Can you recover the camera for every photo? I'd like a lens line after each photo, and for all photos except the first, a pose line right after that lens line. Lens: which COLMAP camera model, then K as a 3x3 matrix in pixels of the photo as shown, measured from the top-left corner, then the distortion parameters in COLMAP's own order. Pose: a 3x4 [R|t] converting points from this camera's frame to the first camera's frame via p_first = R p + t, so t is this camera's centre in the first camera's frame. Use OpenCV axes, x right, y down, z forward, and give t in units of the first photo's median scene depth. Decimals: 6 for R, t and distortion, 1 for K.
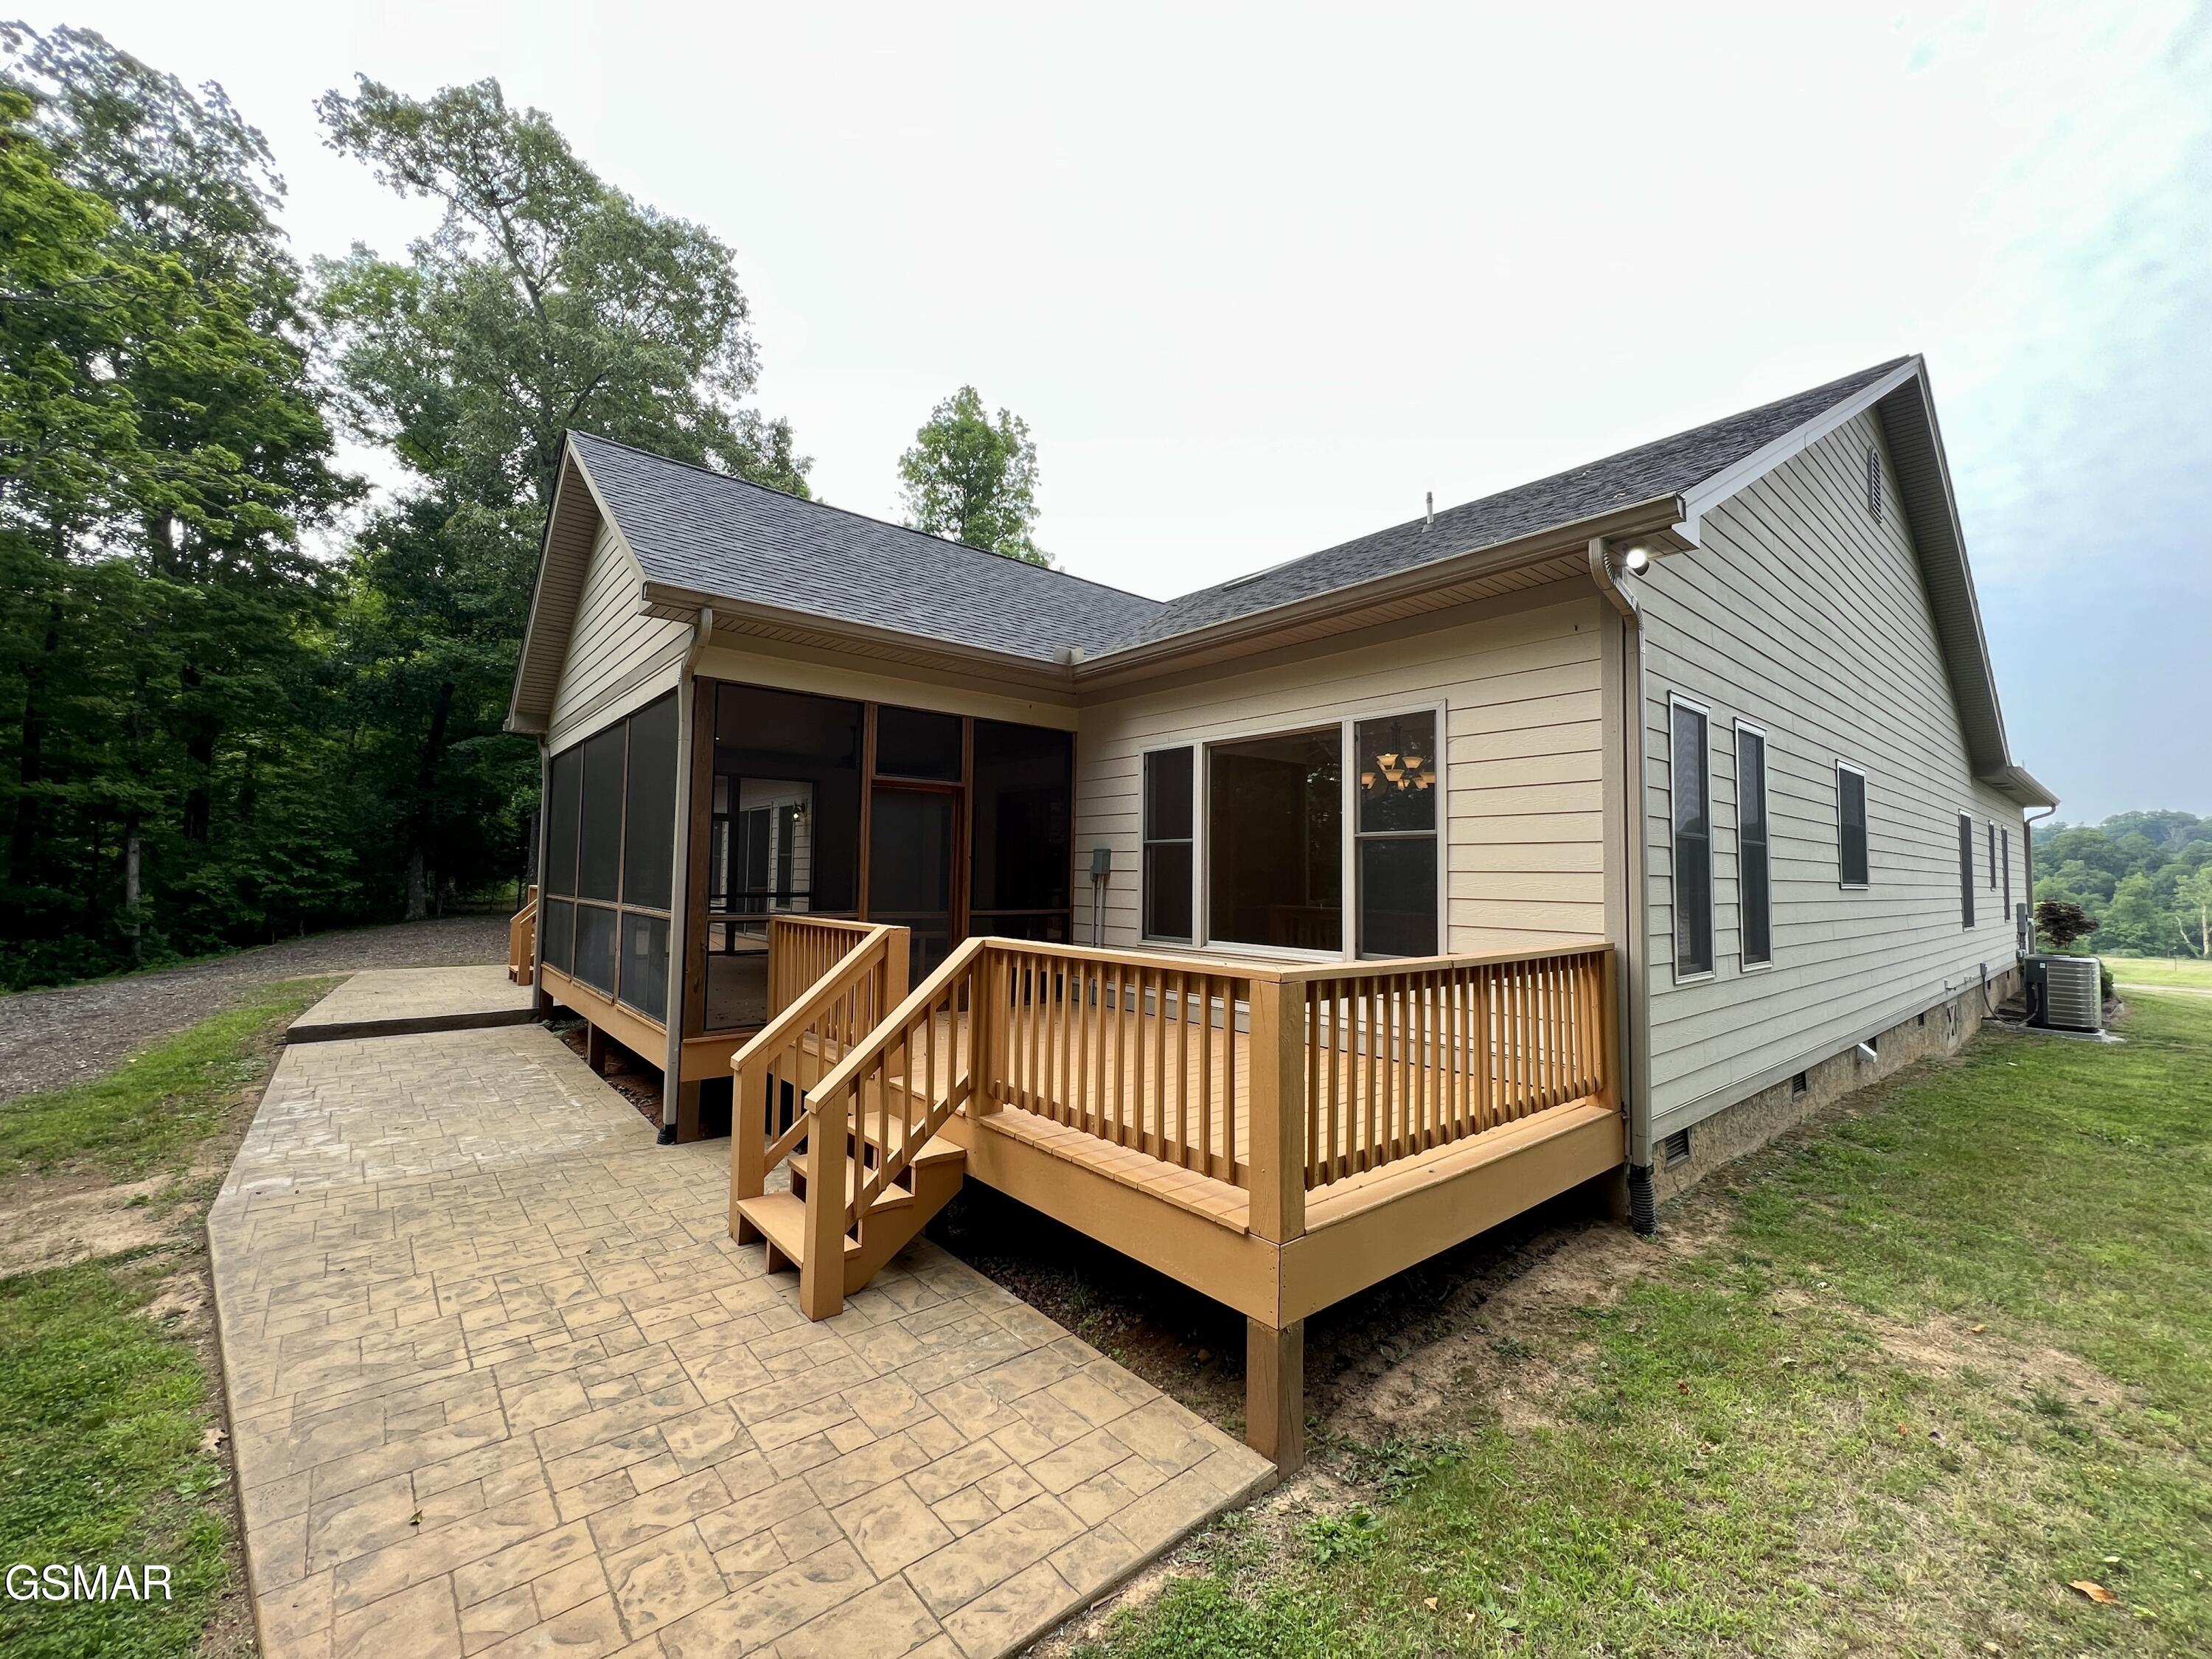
lens RADIAL K [[881.1, 0, 1106.0], [0, 881.1, 829.5], [0, 0, 1]] dist [-0.009628, 0.000413]
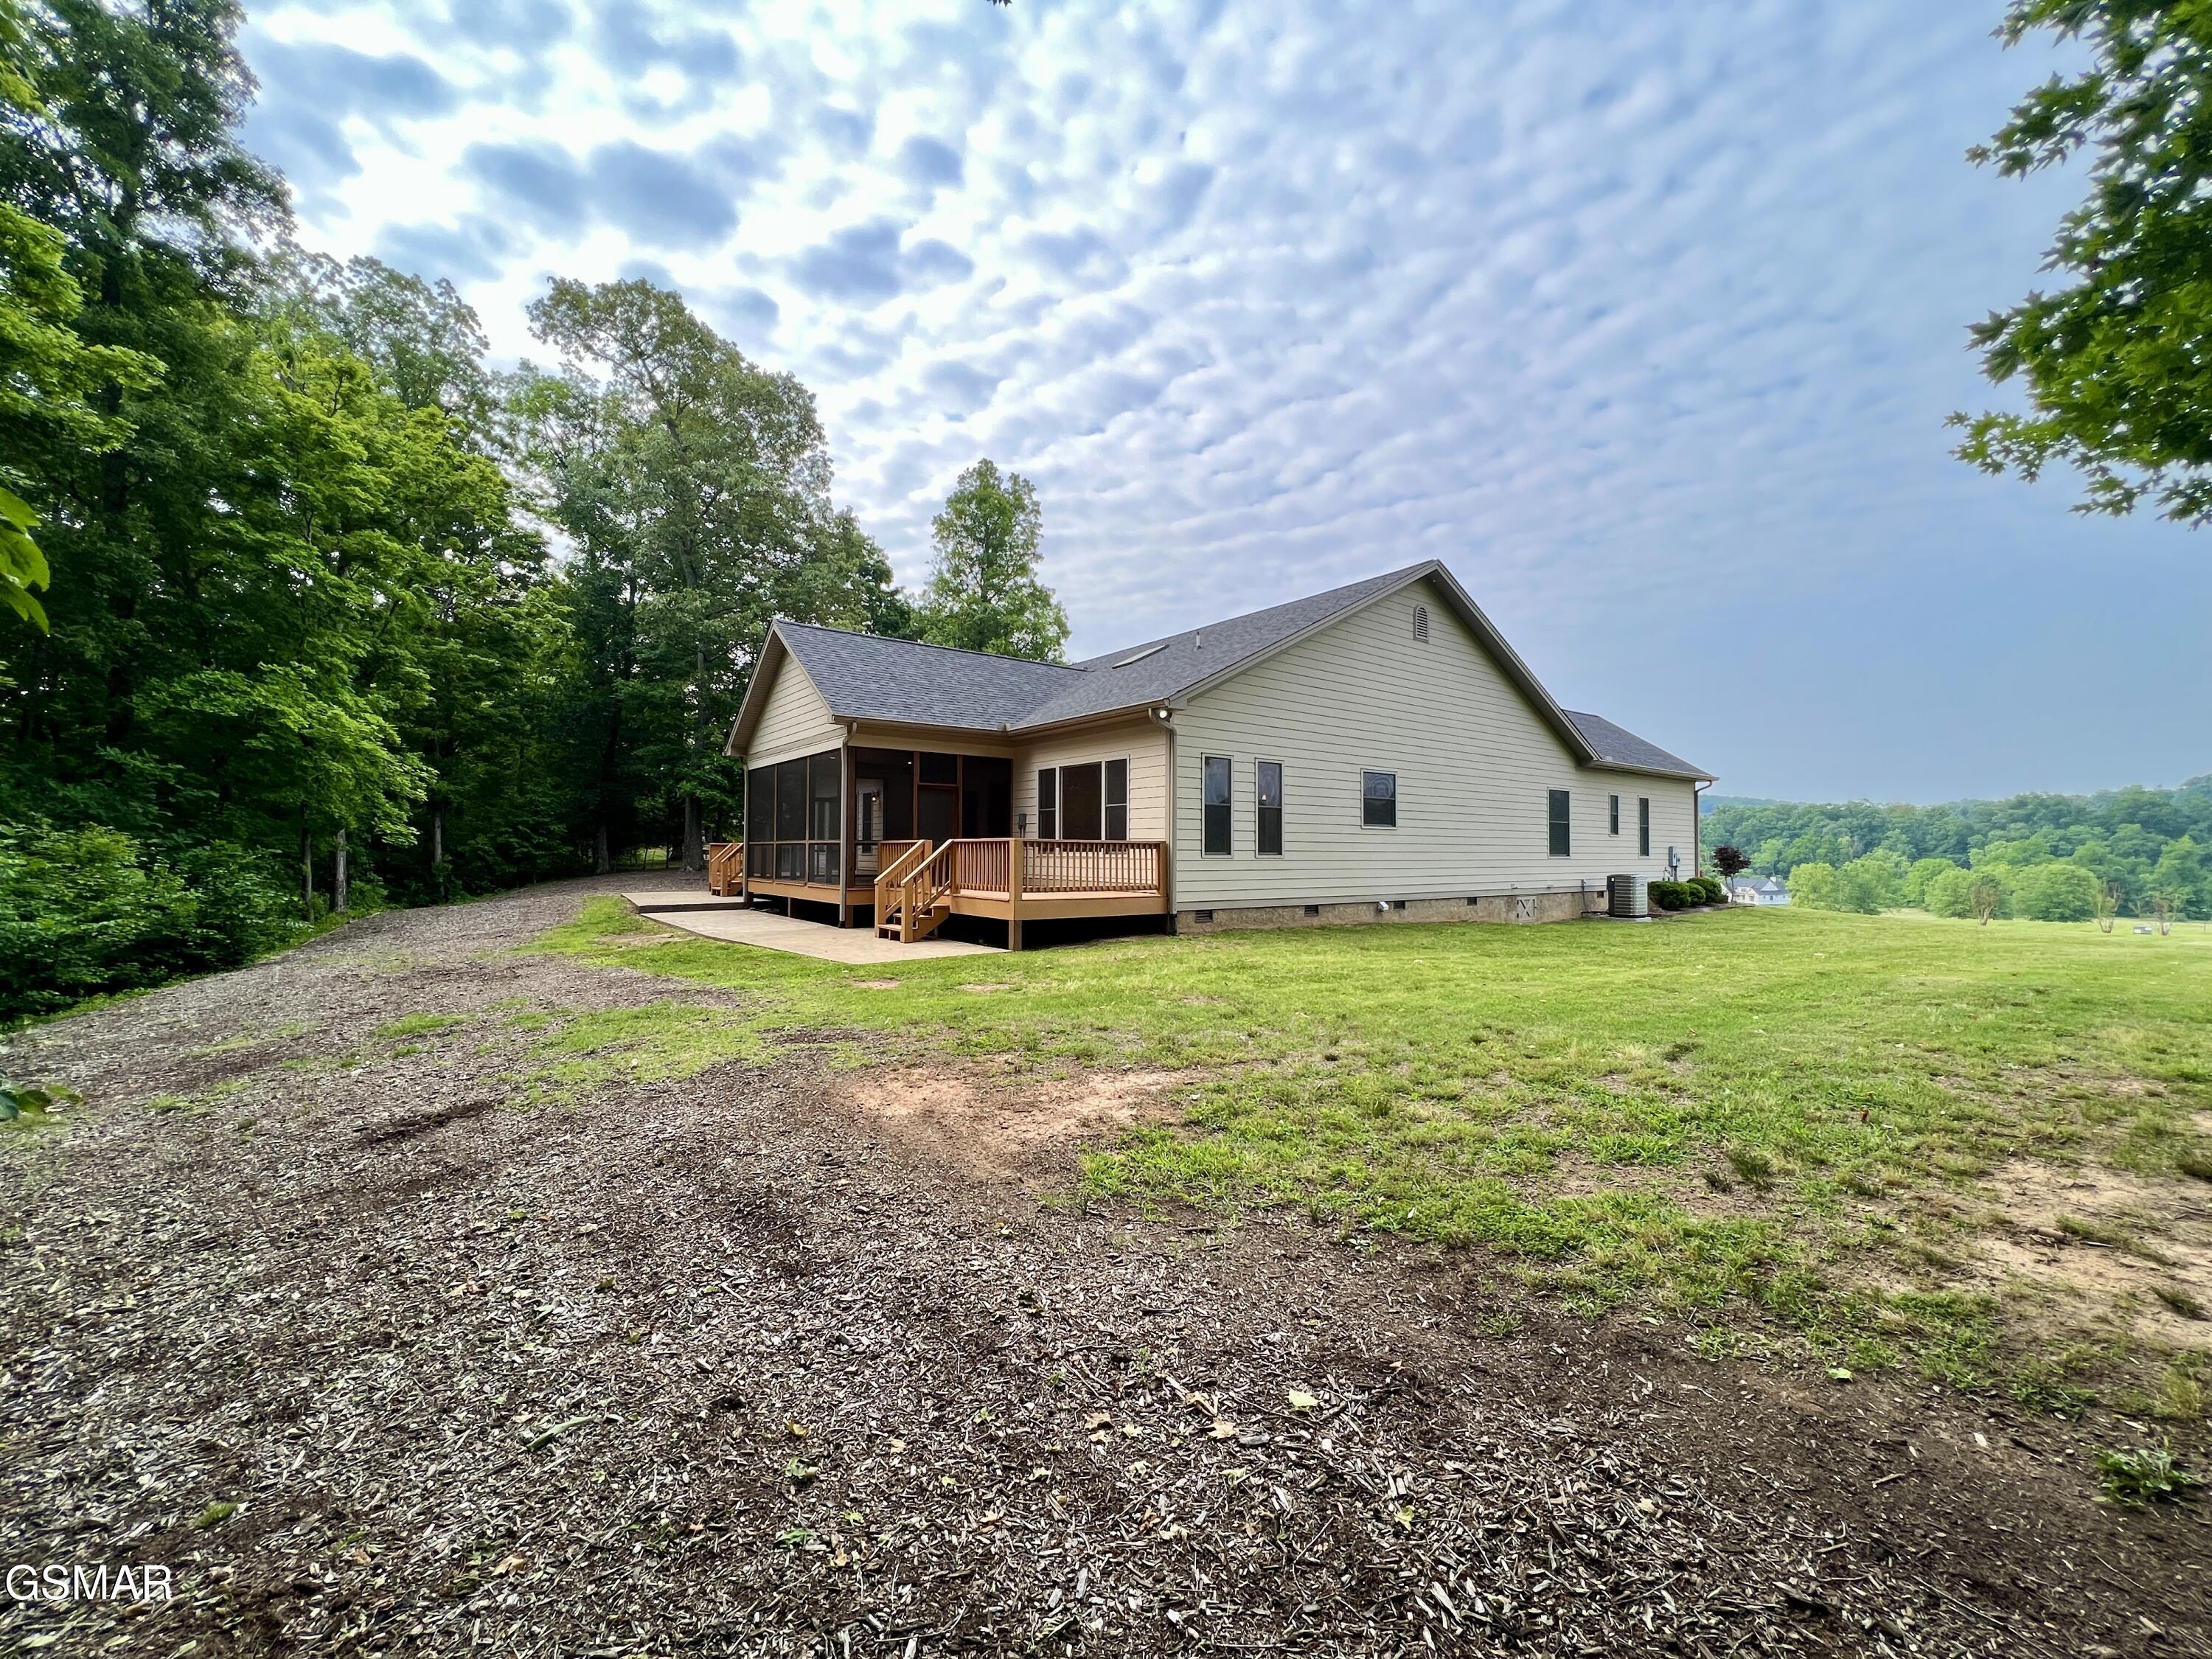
lens RADIAL K [[900.0, 0, 1106.0], [0, 900.0, 829.5], [0, 0, 1]] dist [-0.013865, 0.000074]
pose [[0.998510, -0.010469, -0.053548, 0.136942], [0.011959, 0.999548, 0.027574, 0.000956], [0.053236, -0.028173, 0.998184, -0.515980]]
